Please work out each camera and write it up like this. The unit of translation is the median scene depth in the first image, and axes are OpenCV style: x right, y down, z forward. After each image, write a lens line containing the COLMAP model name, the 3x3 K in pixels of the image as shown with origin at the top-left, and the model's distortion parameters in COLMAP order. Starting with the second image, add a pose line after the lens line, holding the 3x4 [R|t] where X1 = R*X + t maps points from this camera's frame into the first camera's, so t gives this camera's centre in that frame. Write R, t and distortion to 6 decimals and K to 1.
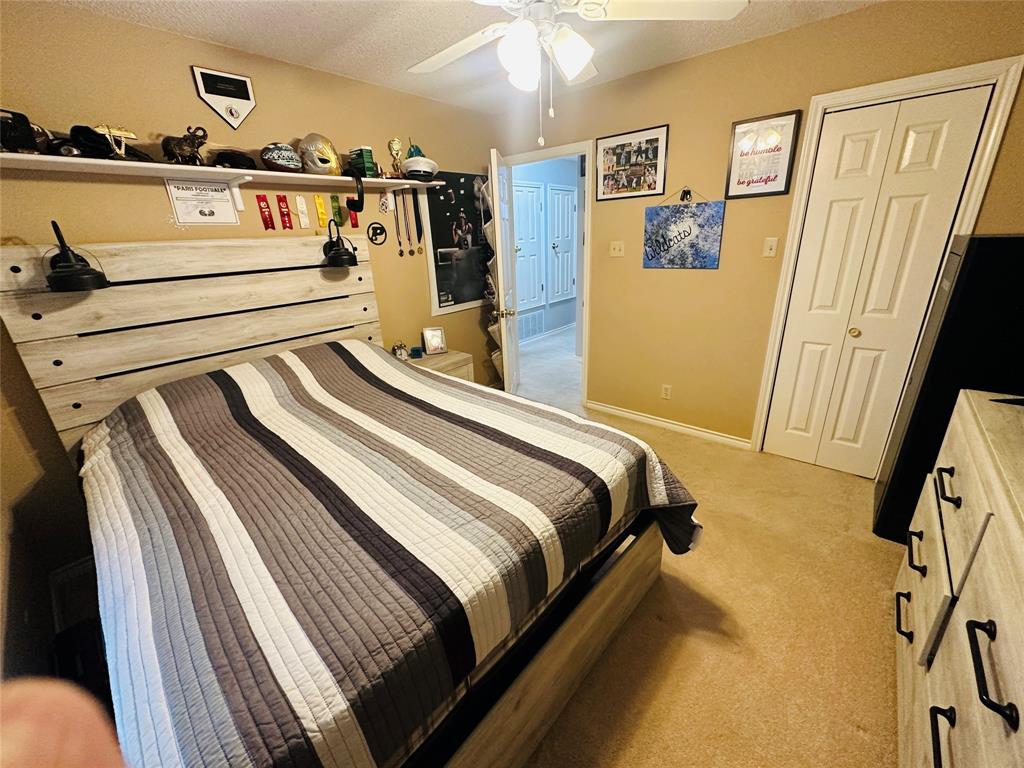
lens RADIAL K [[408.4, 0, 511.5], [0, 408.4, 383.5], [0, 0, 1]] dist [-0.000770, -0.000483]
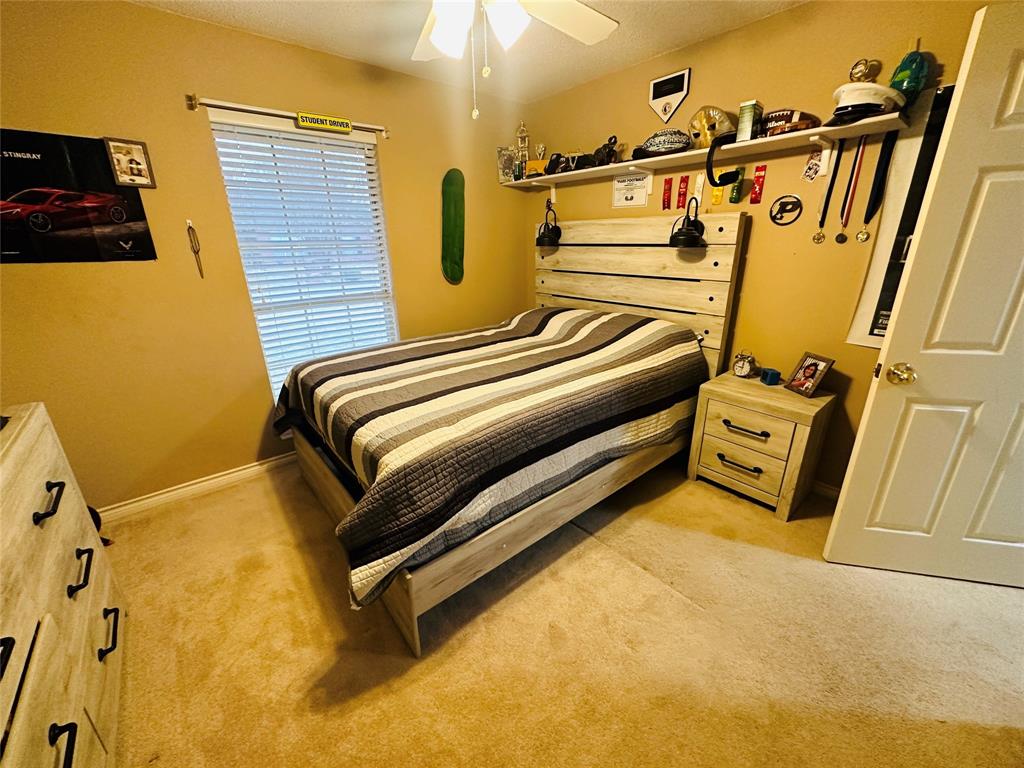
lens RADIAL K [[408.4, 0, 512.7], [0, 408.4, 381.5], [0, 0, 1]] dist [-0.000770, -0.000483]
pose [[-0.140186, 0.373214, -0.917093, 0.676323], [-0.320739, 0.859178, 0.398673, -0.284456], [0.936736, 0.350036, -0.000740, 0.776162]]
